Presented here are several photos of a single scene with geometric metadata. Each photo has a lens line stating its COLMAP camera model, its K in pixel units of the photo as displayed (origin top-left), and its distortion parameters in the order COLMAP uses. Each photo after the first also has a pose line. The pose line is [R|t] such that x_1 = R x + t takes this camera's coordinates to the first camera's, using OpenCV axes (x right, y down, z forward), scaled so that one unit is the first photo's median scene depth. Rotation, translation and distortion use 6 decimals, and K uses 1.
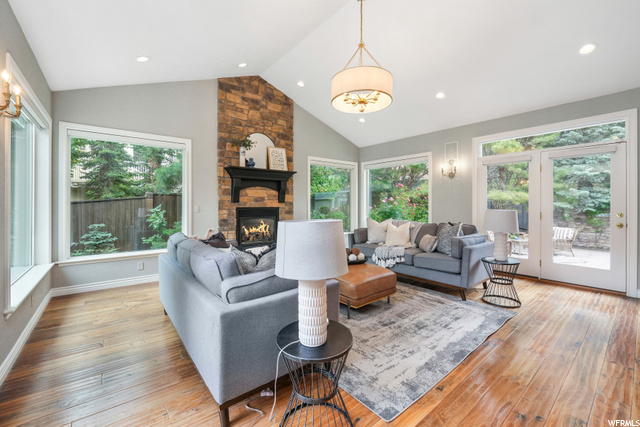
lens RADIAL K [[265.3, 0, 323.0], [0, 265.3, 204.2], [0, 0, 1]] dist [0.002118, -0.001819]
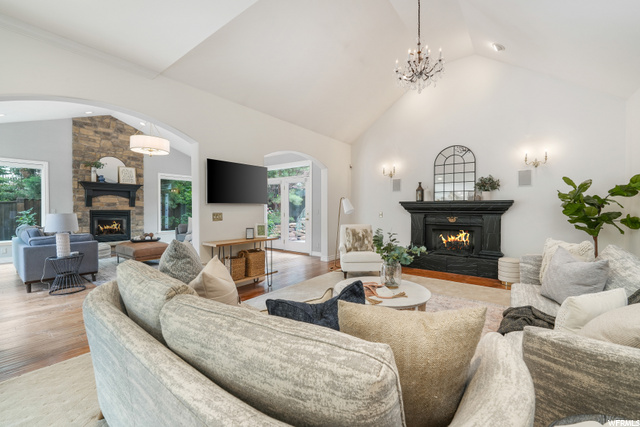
lens RADIAL K [[265.3, 0, 313.6], [0, 265.3, 211.6], [0, 0, 1]] dist [0.002118, -0.001819]
pose [[0.975938, -0.000801, 0.218045, 0.517172], [-0.002083, 0.999913, 0.012996, -0.000391], [-0.218037, -0.013137, 0.975852, -0.620967]]
